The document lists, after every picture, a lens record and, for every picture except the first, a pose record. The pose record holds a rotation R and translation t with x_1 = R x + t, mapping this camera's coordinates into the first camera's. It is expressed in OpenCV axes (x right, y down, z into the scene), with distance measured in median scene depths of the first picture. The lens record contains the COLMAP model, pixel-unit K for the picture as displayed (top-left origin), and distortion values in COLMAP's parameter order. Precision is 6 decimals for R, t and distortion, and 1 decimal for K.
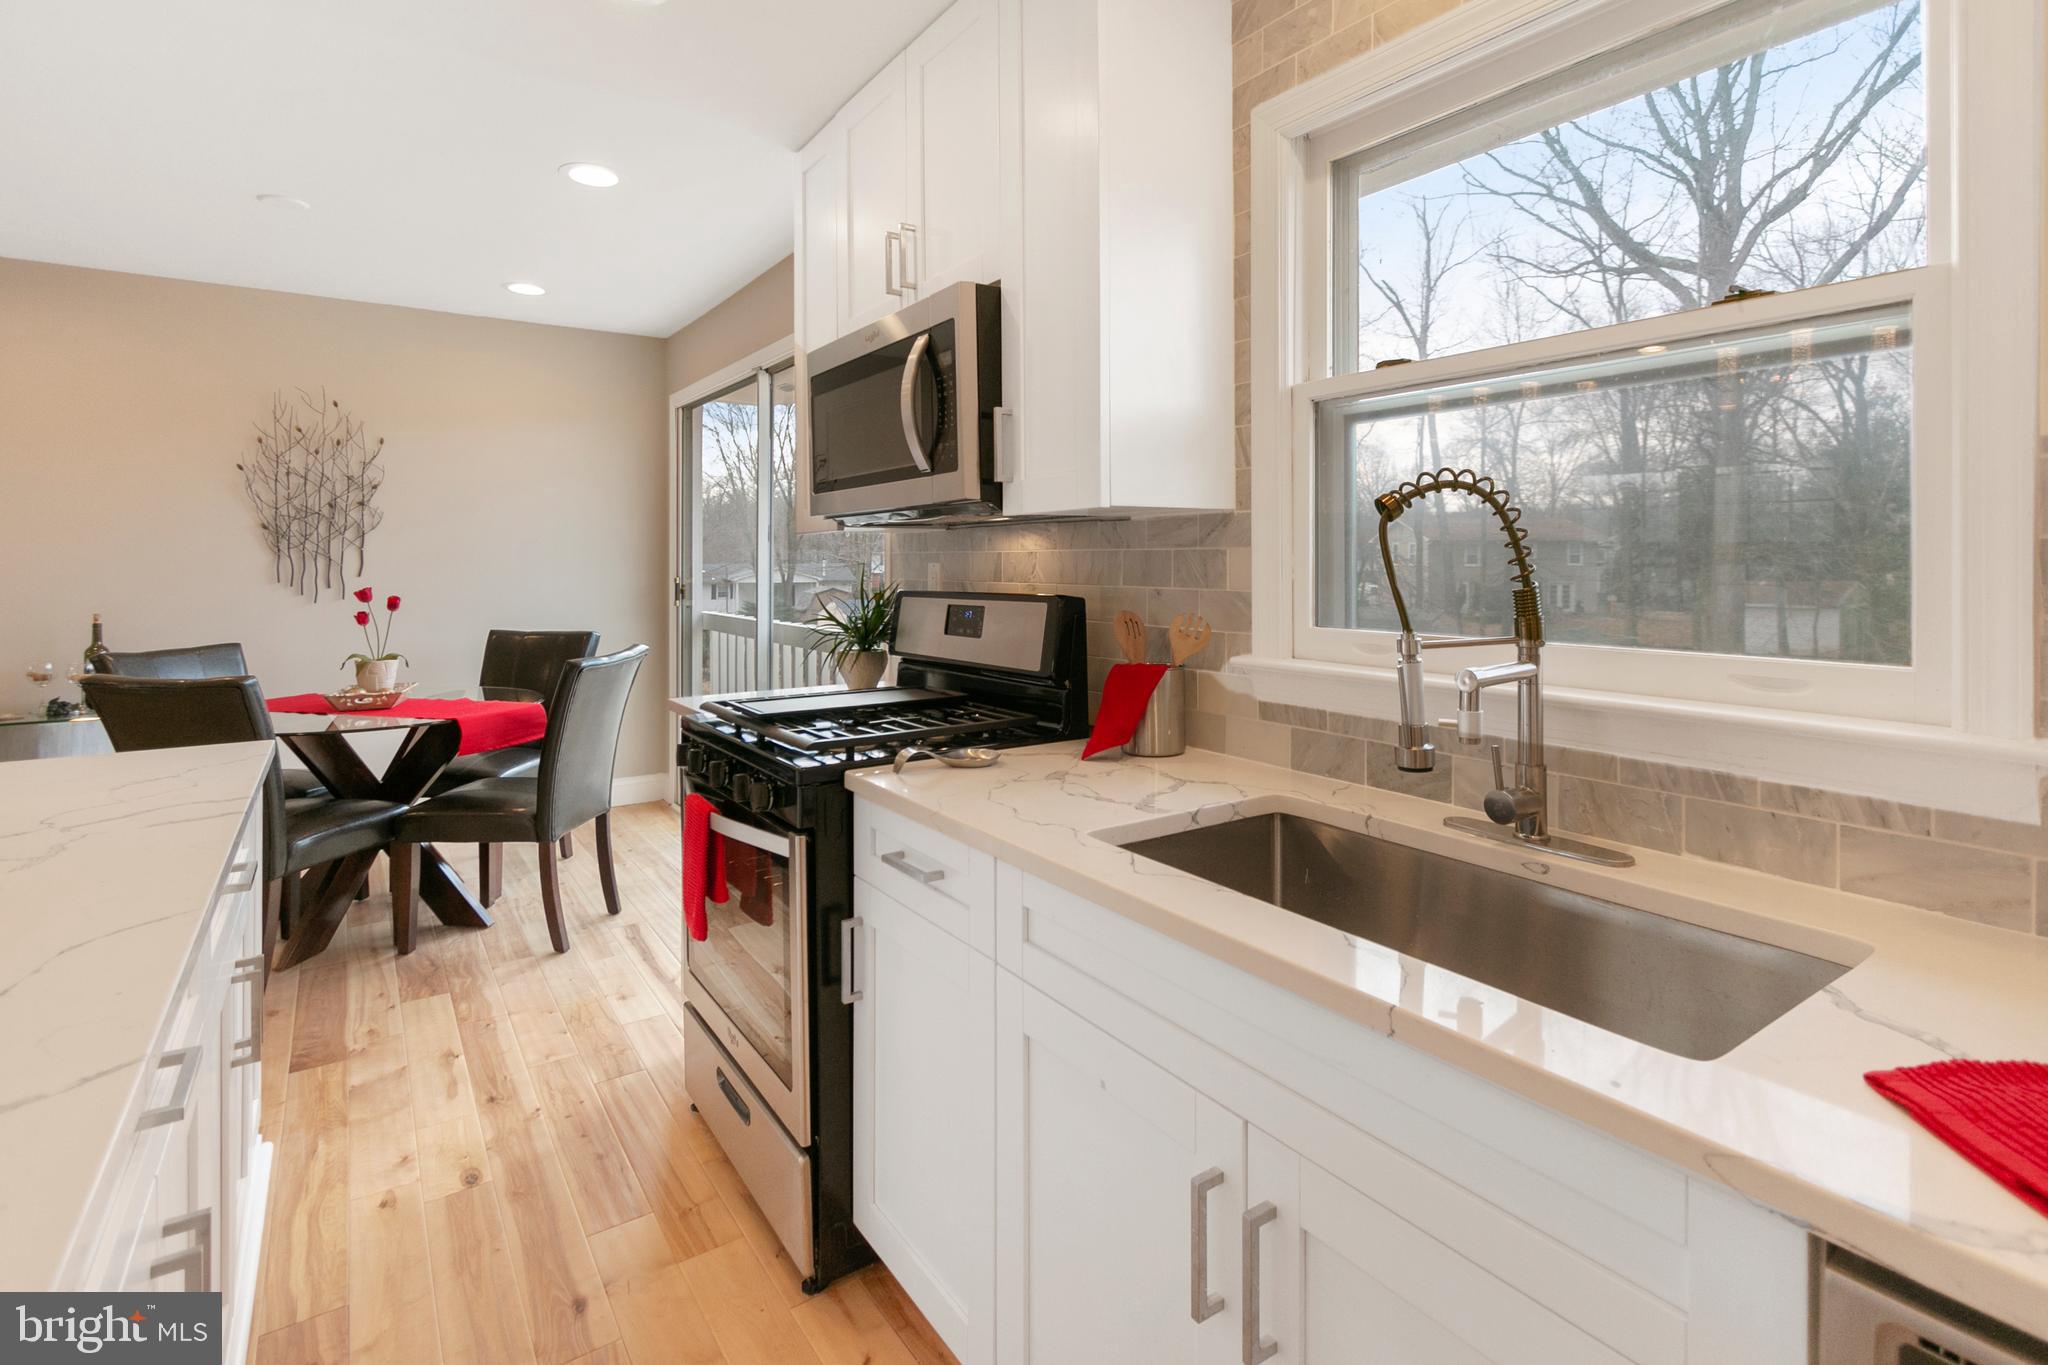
lens RADIAL K [[993.4, 0, 1025.8], [0, 993.4, 566.0], [0, 0, 1]] dist [0.000652, 0.000166]
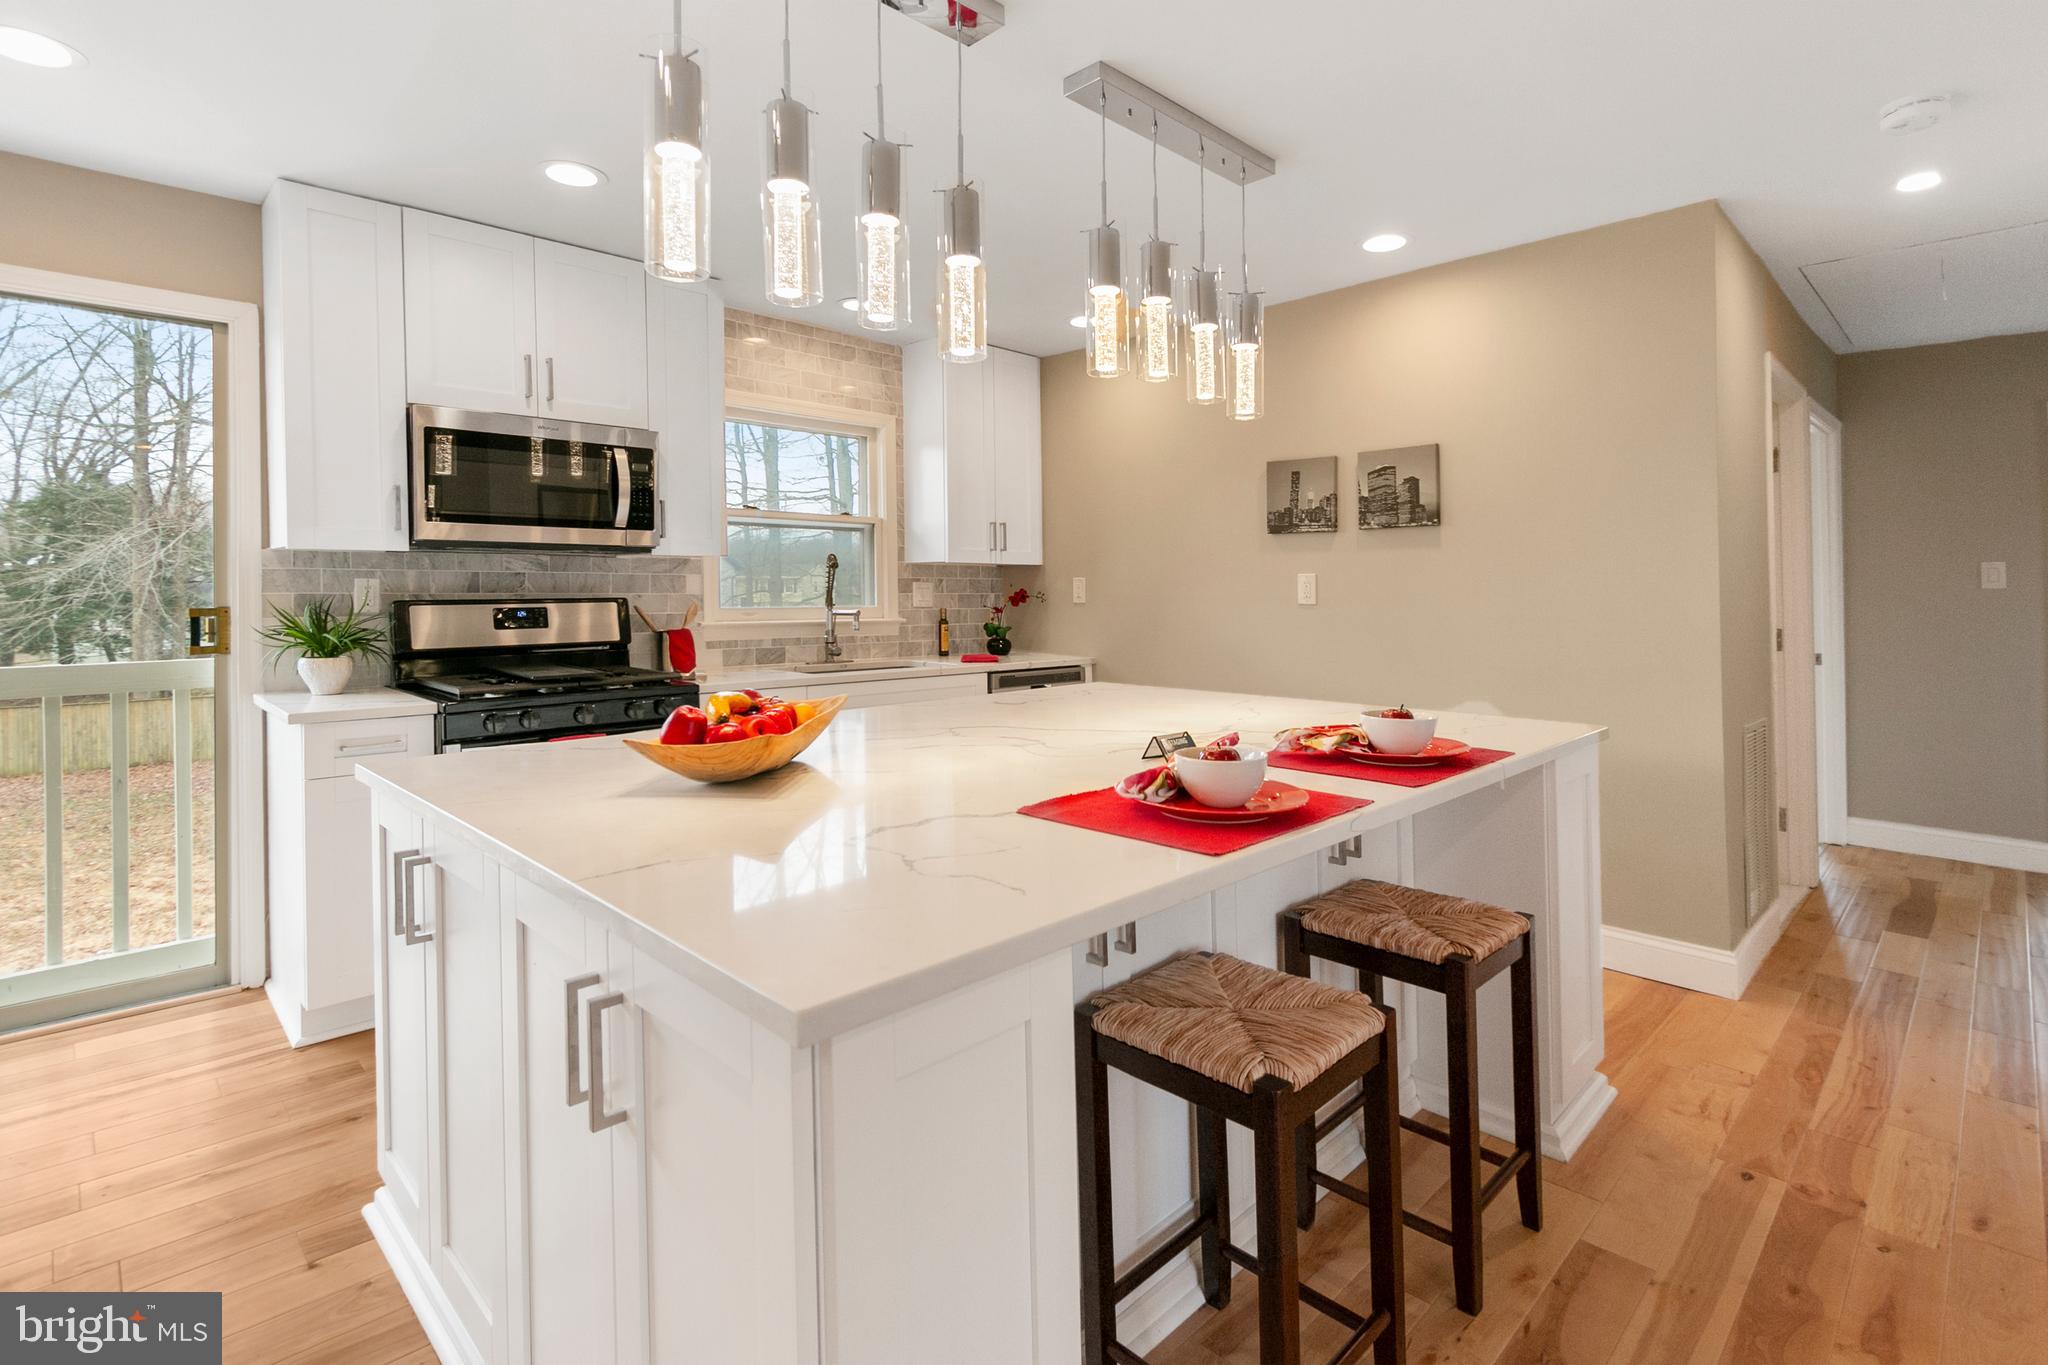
lens RADIAL K [[974.5, 0, 1017.1], [0, 974.5, 620.3], [0, 0, 1]] dist [0.001929, 0.000021]
pose [[-0.169273, -0.029263, 0.985135, -1.101941], [0.003546, 0.999535, 0.030300, 0.010956], [-0.985563, 0.008623, -0.169090, 0.345977]]
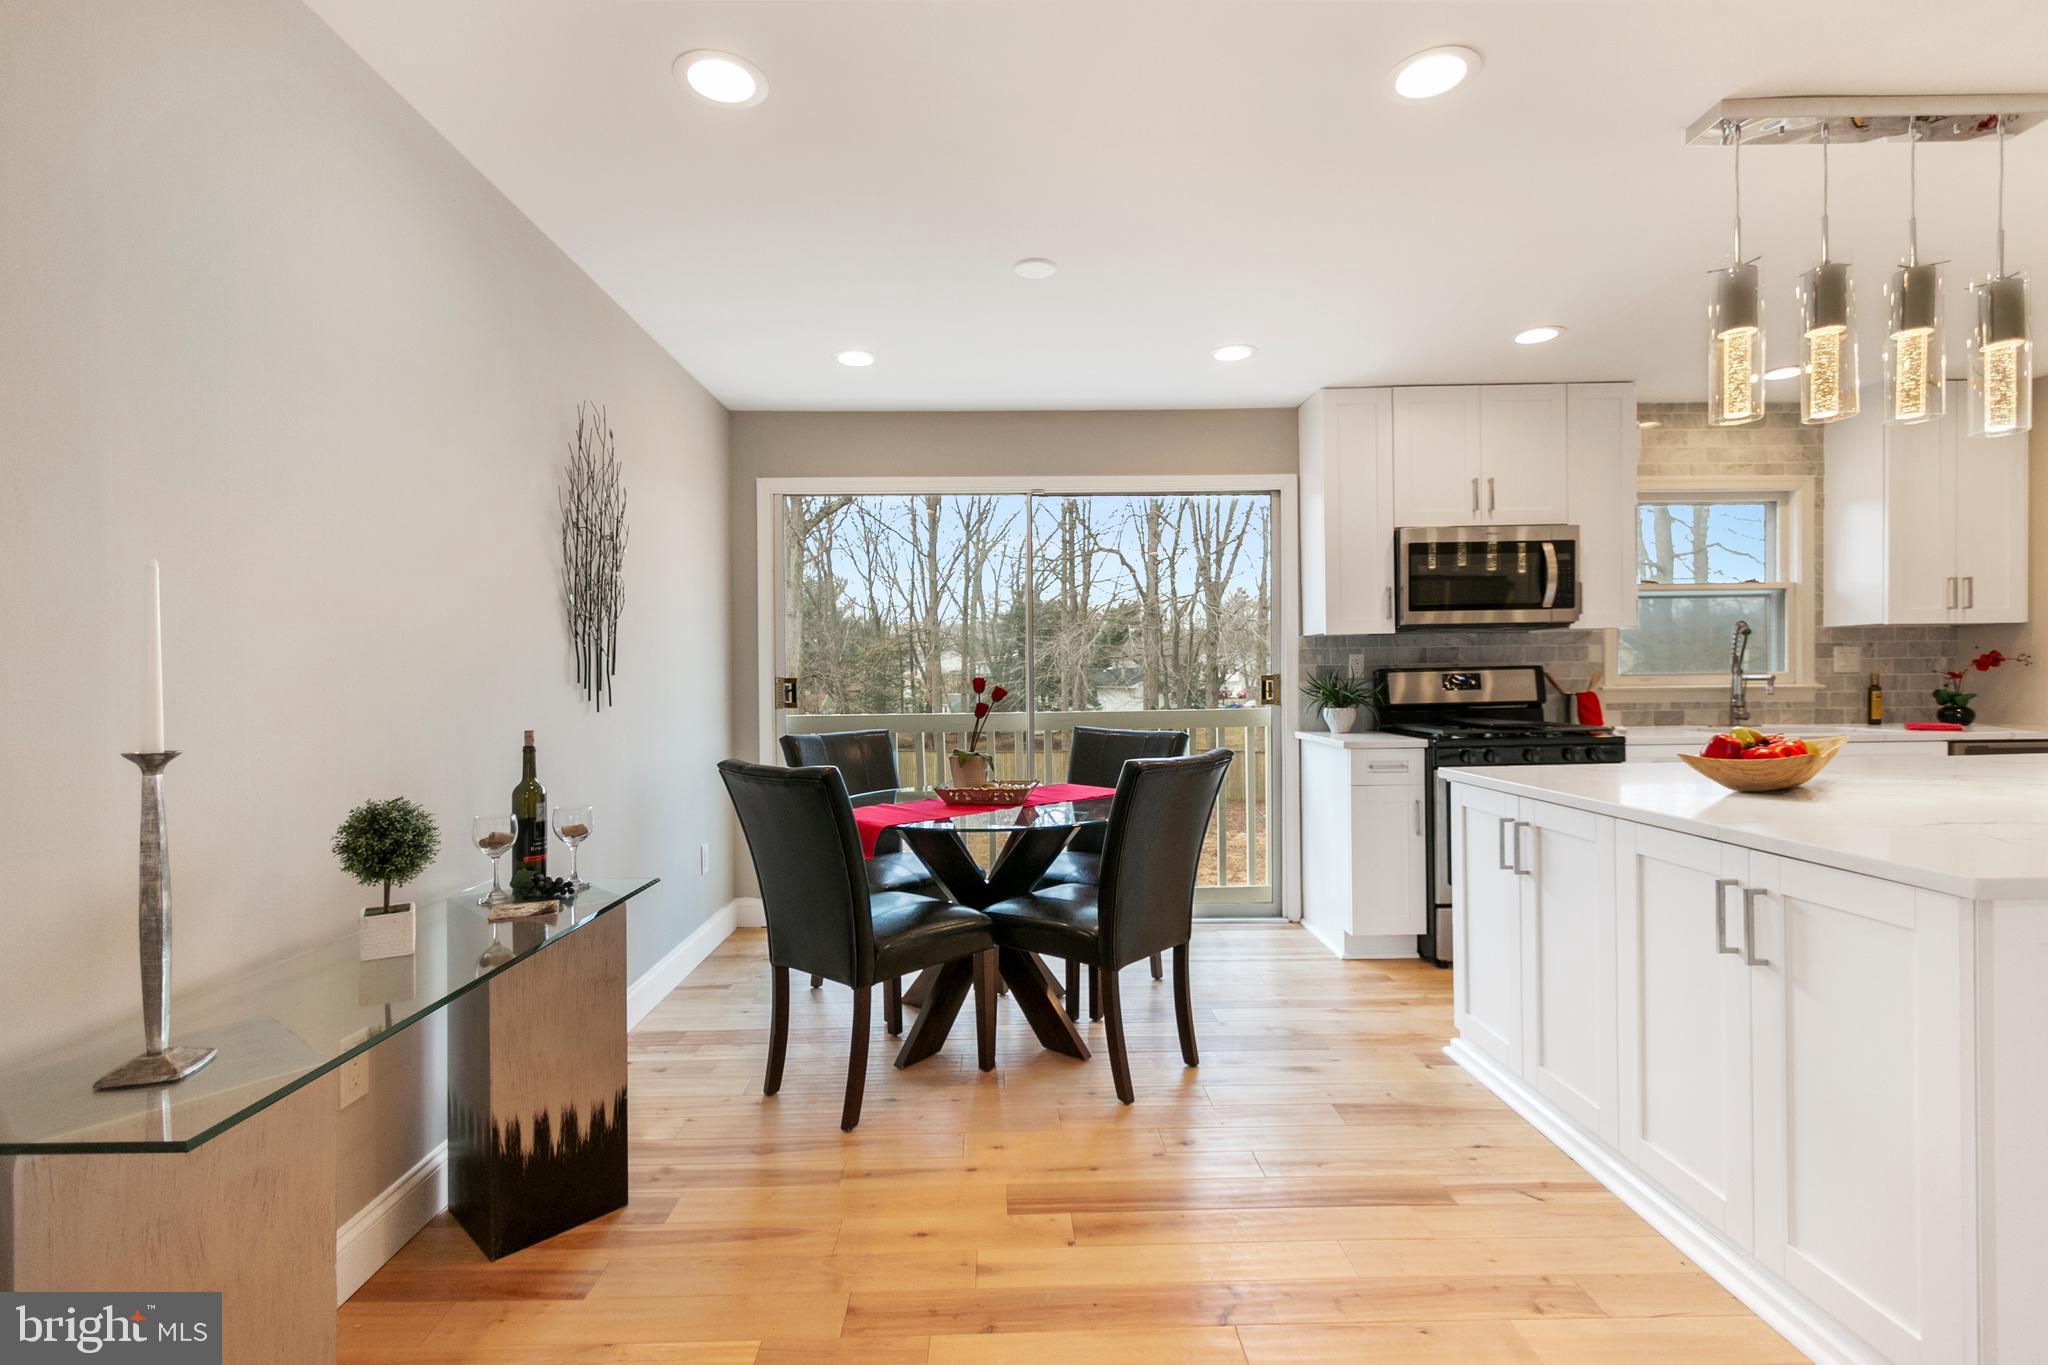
lens RADIAL K [[932.8, 0, 1024.0], [0, 932.8, 682.5], [0, 0, 1]] dist [0.001001, -0.000002]
pose [[0.548713, -0.011644, 0.835930, -1.389038], [0.017295, 0.999847, 0.002575, 0.024818], [-0.835832, 0.013044, 0.548830, 0.482358]]
